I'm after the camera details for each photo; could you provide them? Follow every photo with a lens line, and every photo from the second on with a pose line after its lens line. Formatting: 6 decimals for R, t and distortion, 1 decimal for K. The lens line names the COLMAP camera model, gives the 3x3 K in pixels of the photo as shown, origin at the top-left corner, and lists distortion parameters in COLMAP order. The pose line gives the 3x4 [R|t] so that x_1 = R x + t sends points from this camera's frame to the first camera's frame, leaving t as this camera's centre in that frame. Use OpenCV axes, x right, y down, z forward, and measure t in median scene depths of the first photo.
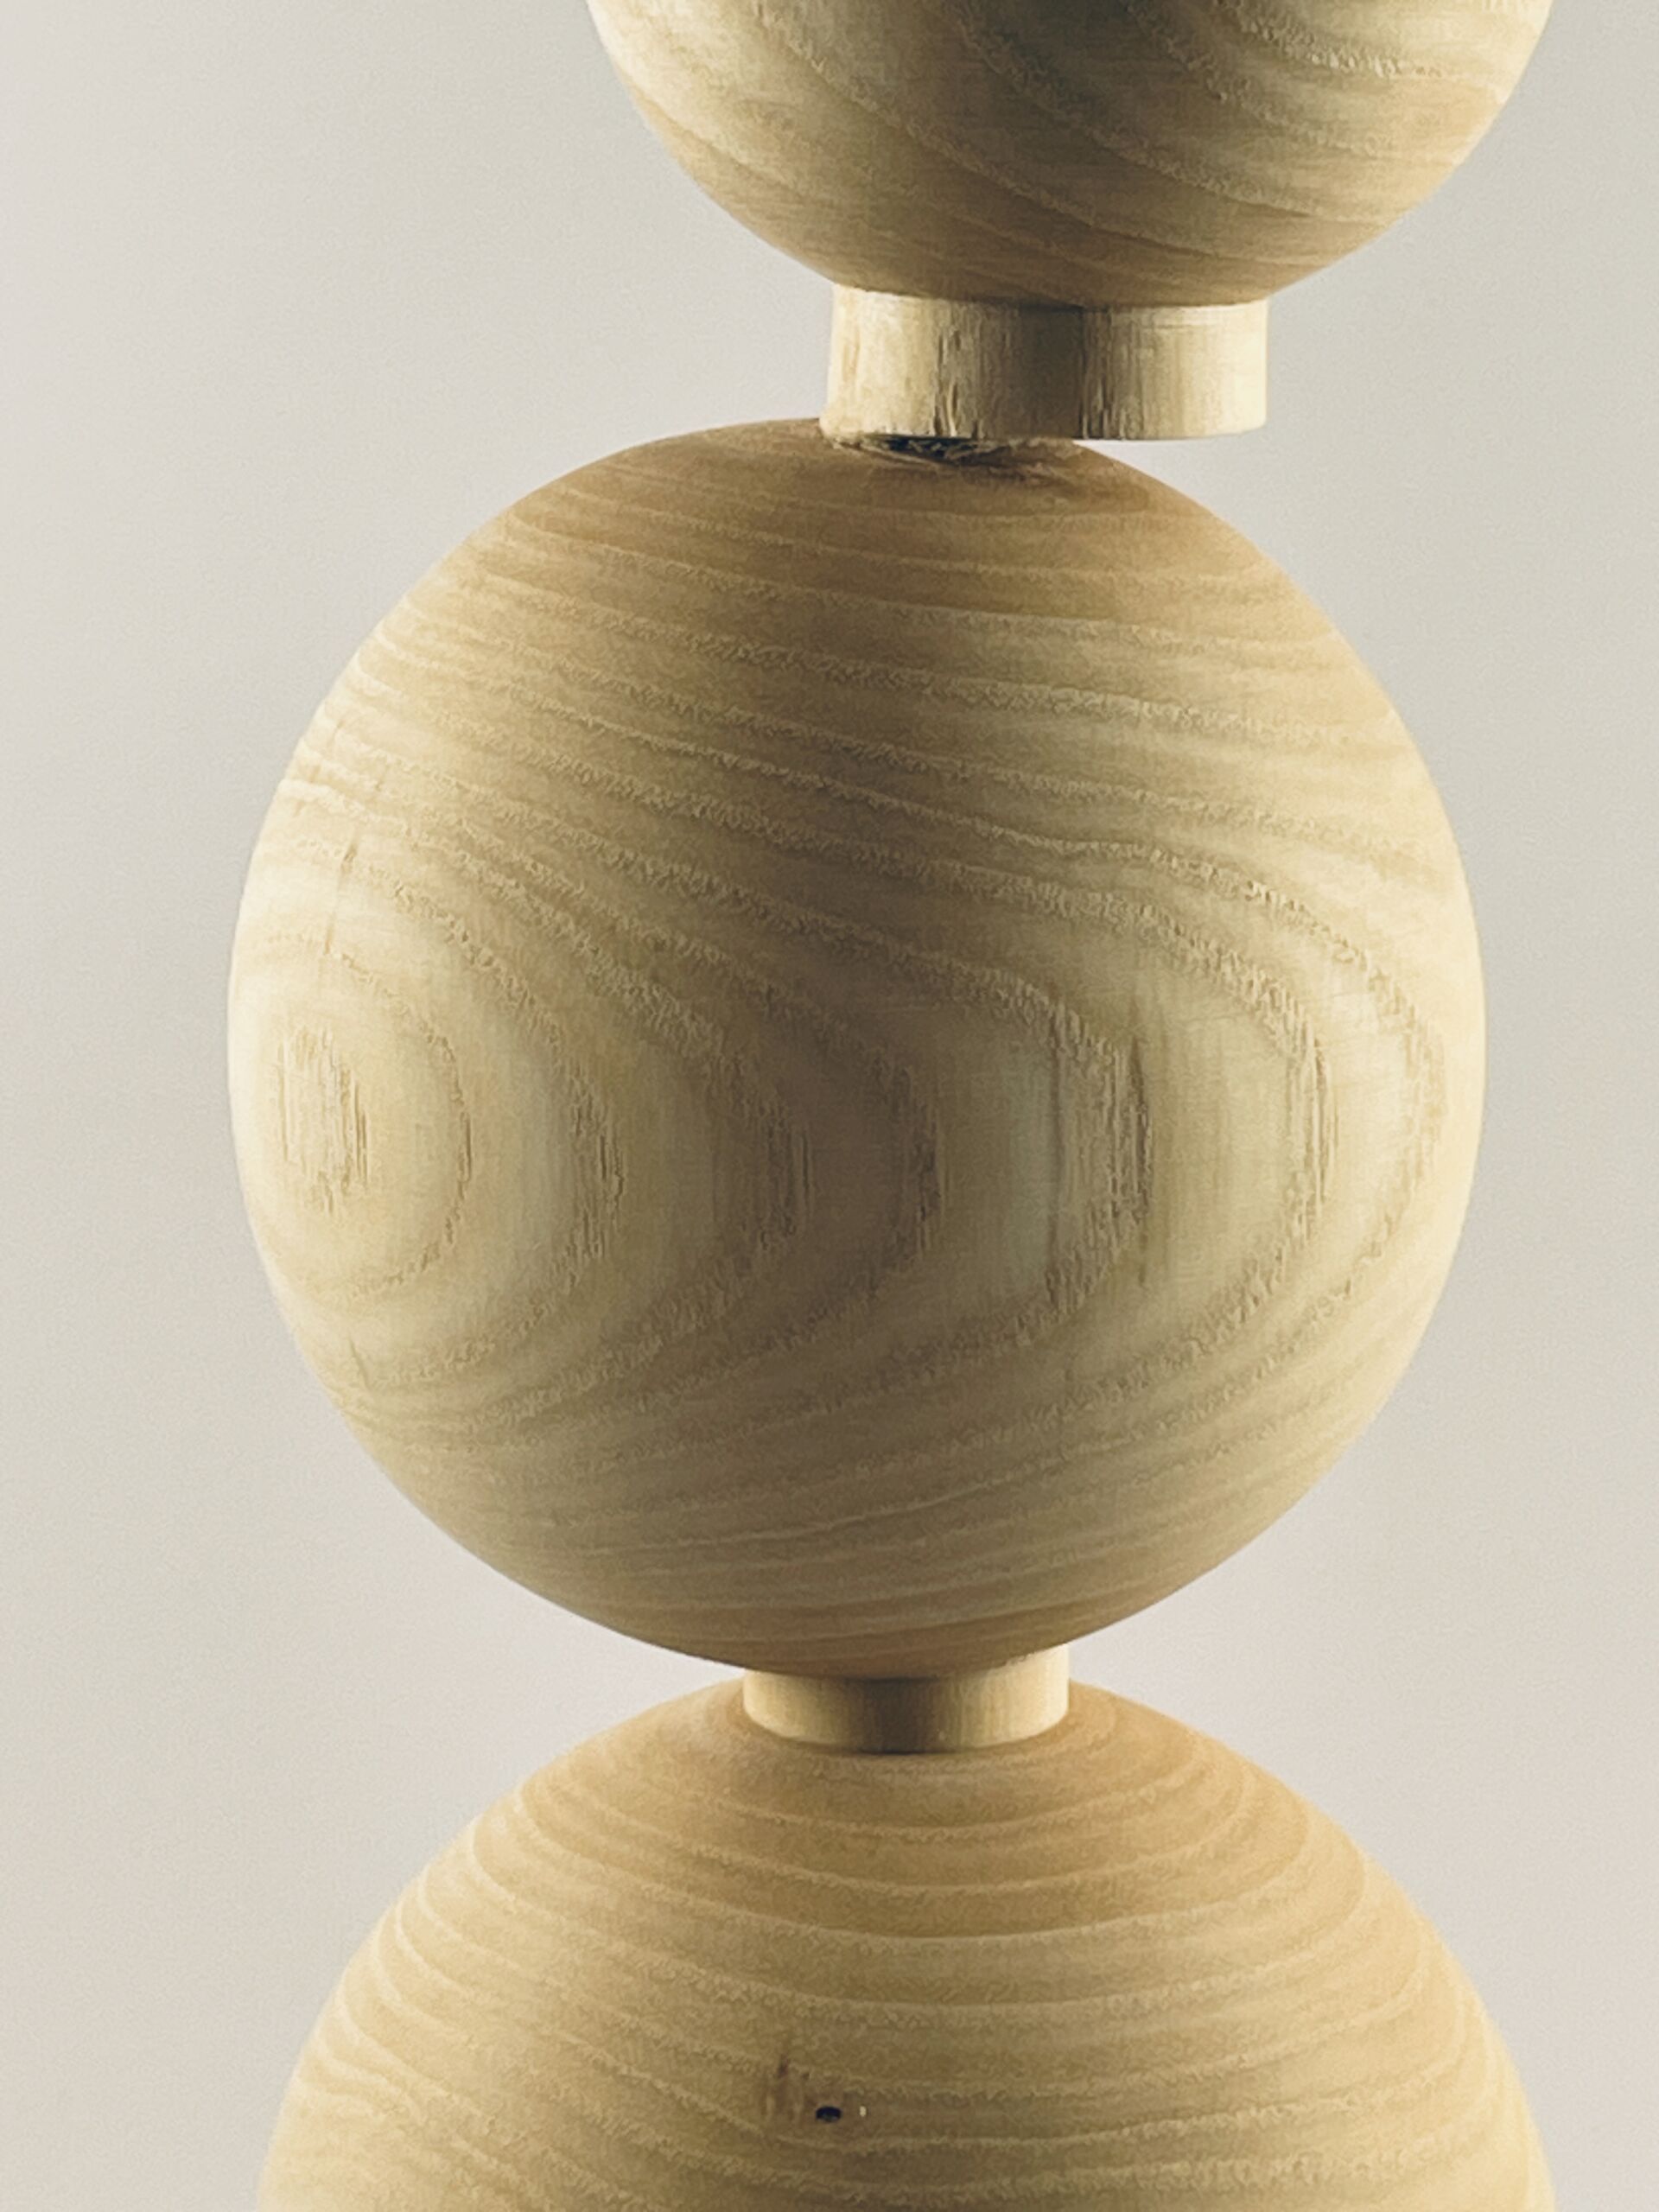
lens RADIAL K [[6184.5, 0, 811.2], [0, 6184.5, 1117.8], [0, 0, 1]] dist [0.139078, 0.000000]
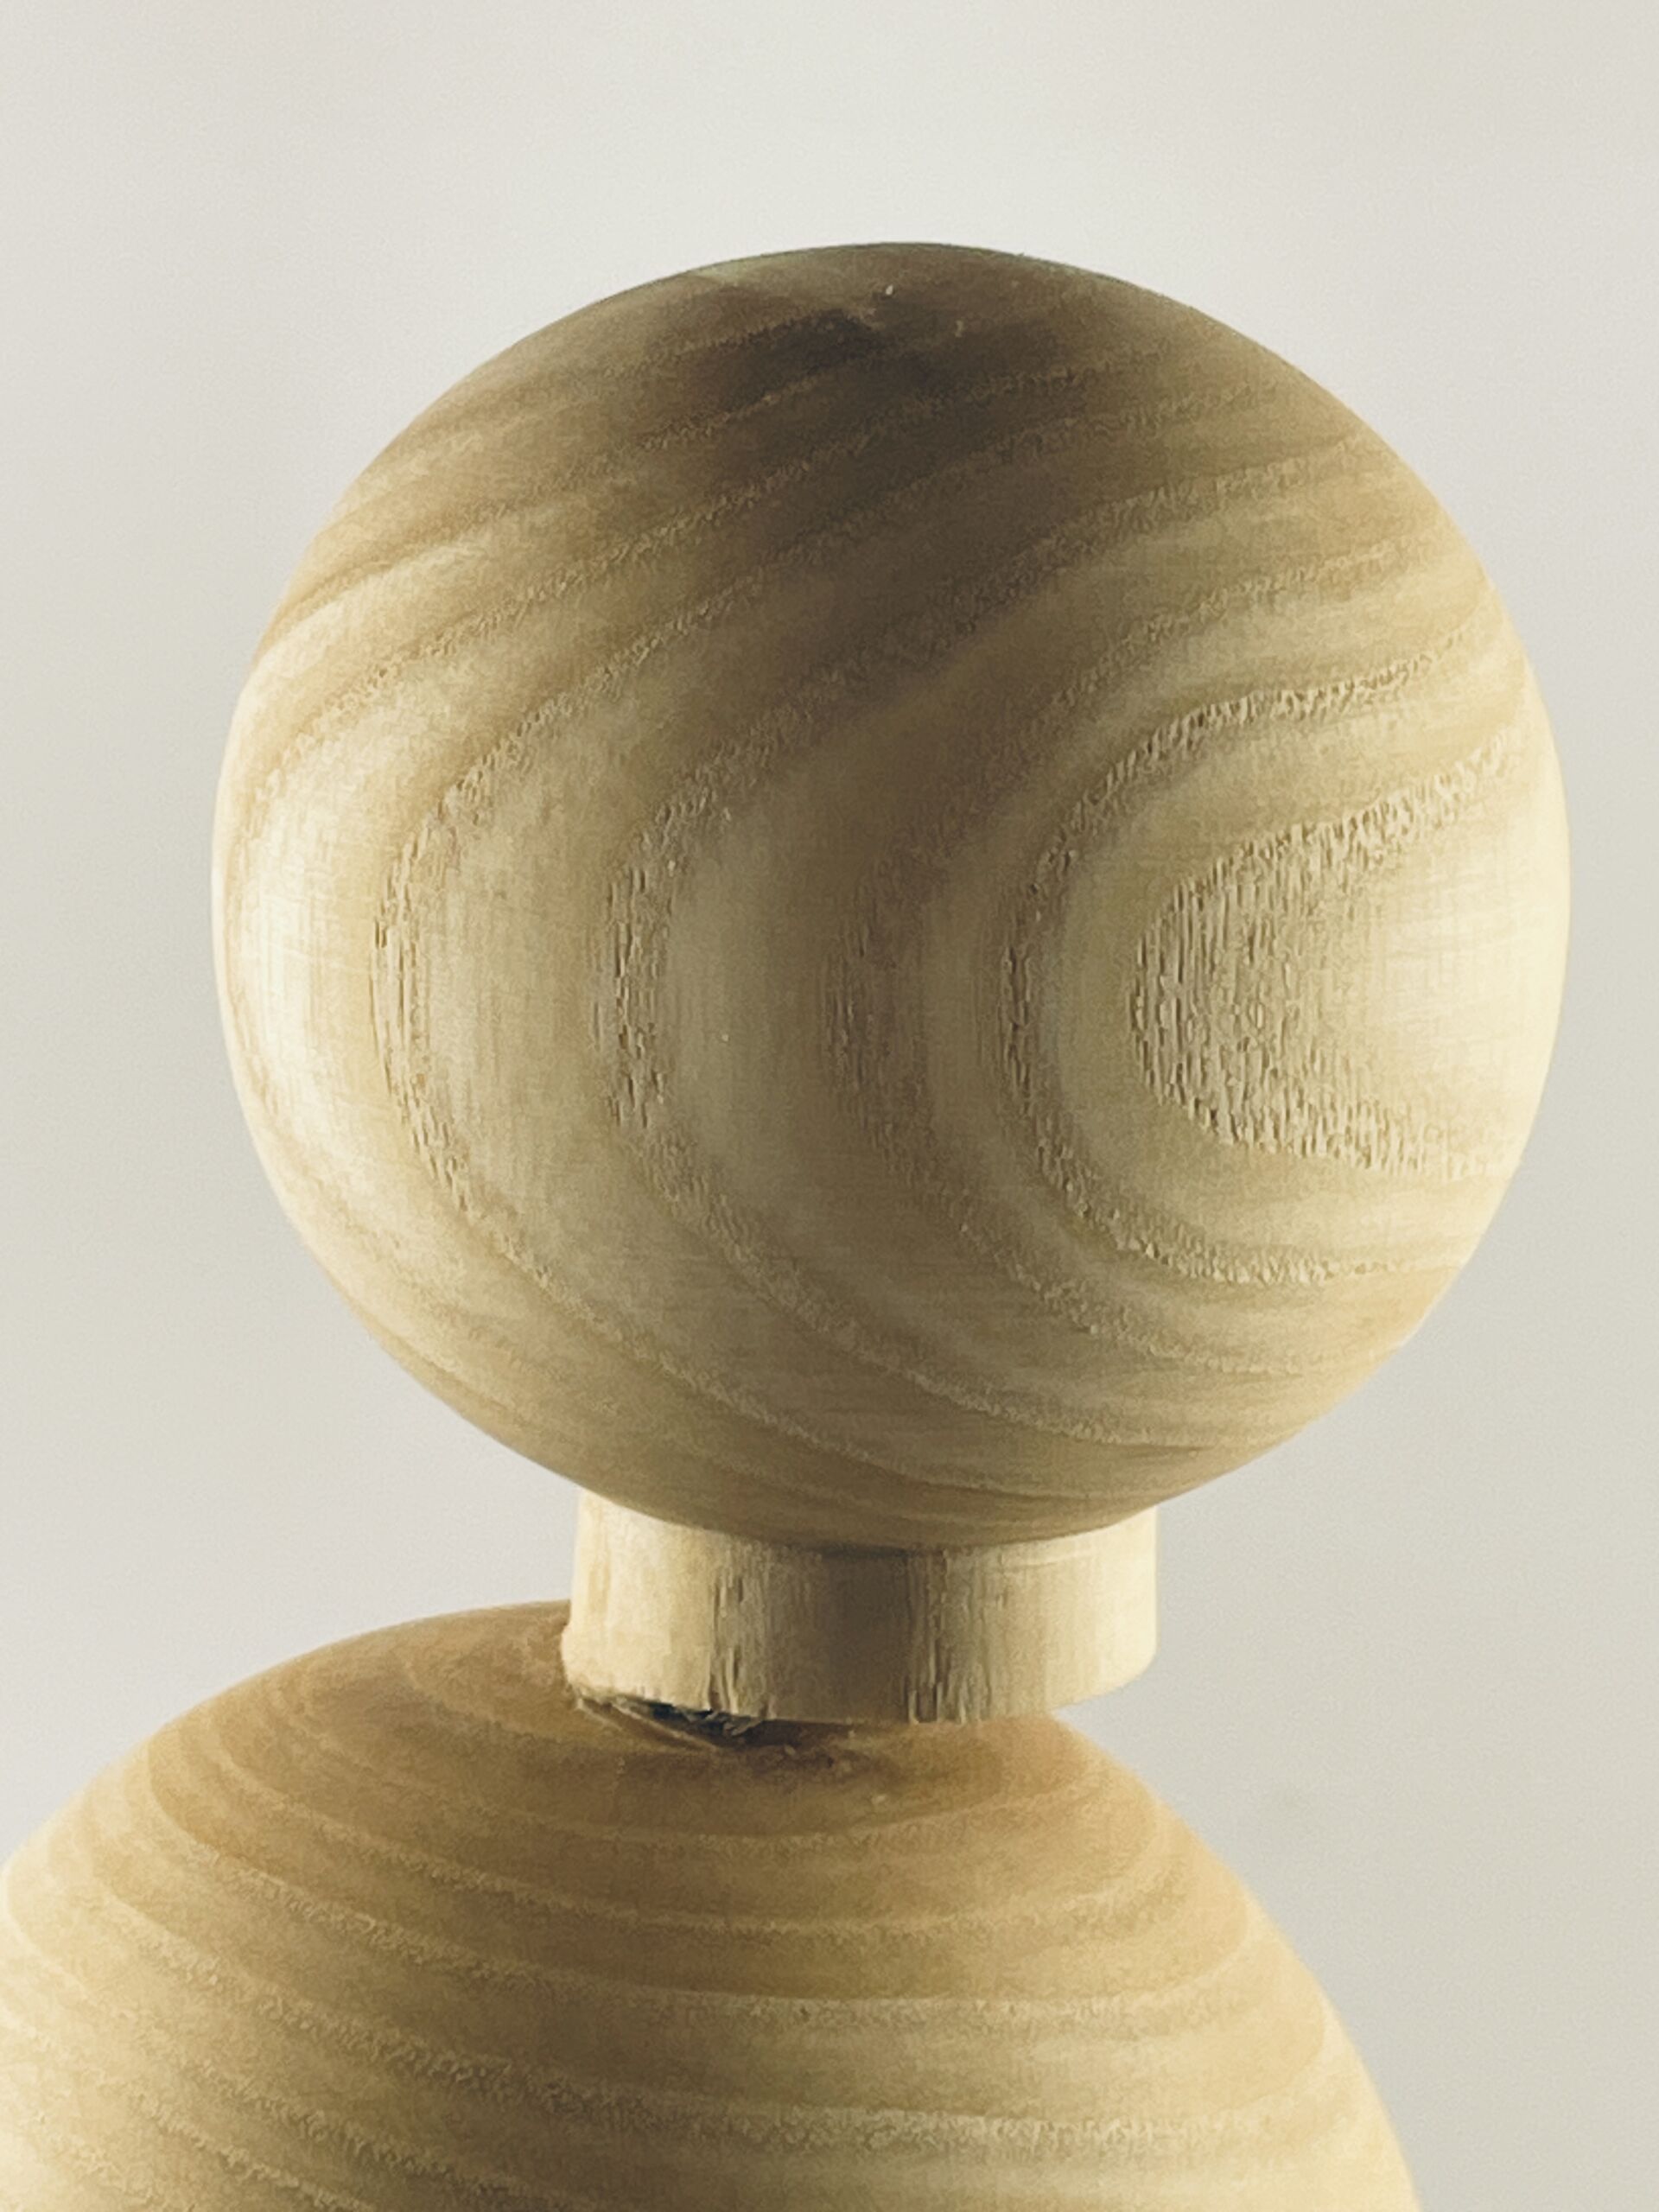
lens RADIAL K [[6184.5, 0, 835.7], [0, 6184.5, 1082.8], [0, 0, 1]] dist [0.139078, 0.000000]
pose [[0.999826, -0.003254, 0.018364, 0.021748], [0.003666, 0.999741, -0.022442, -0.169580], [-0.018286, 0.022505, 0.999579, 0.259143]]
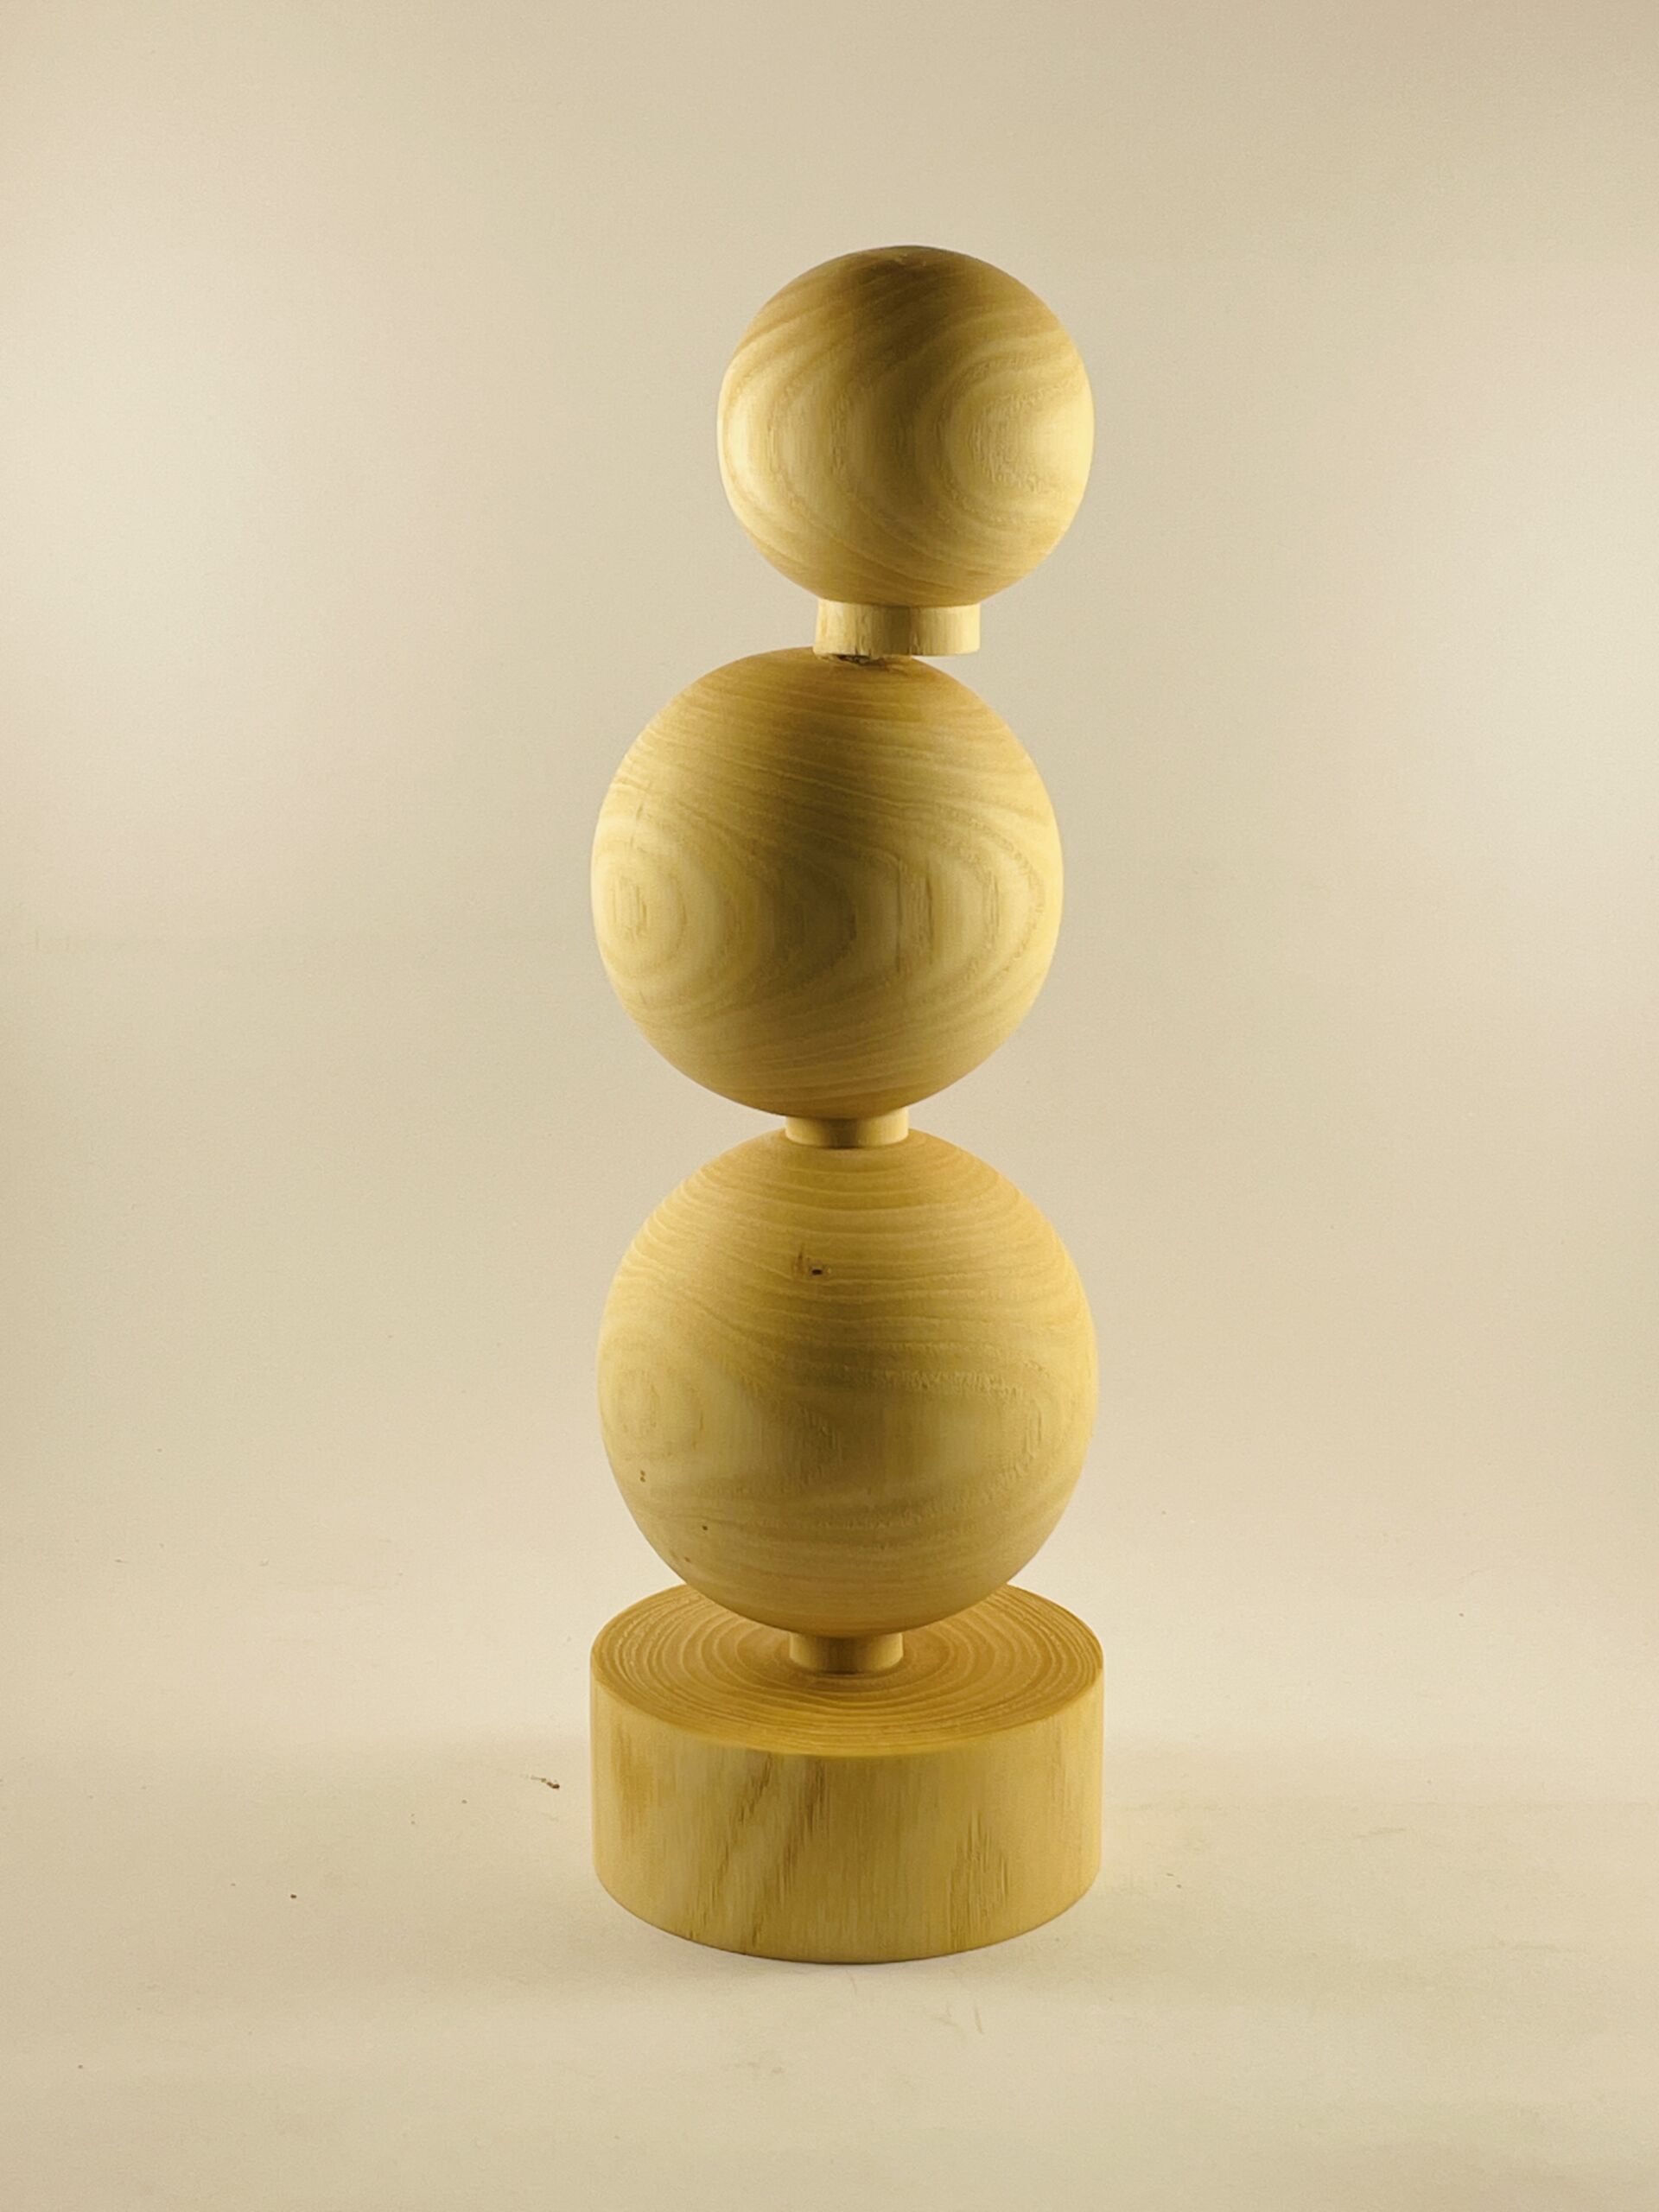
lens RADIAL K [[3624.7, 0, 824.0], [0, 3624.7, 1090.3], [0, 0, 1]] dist [0.090683, 0.000000]
pose [[0.999994, -0.002123, 0.002806, 0.001433], [0.002063, 0.999773, 0.021200, 0.046764], [-0.002850, -0.021194, 0.999771, -0.590578]]
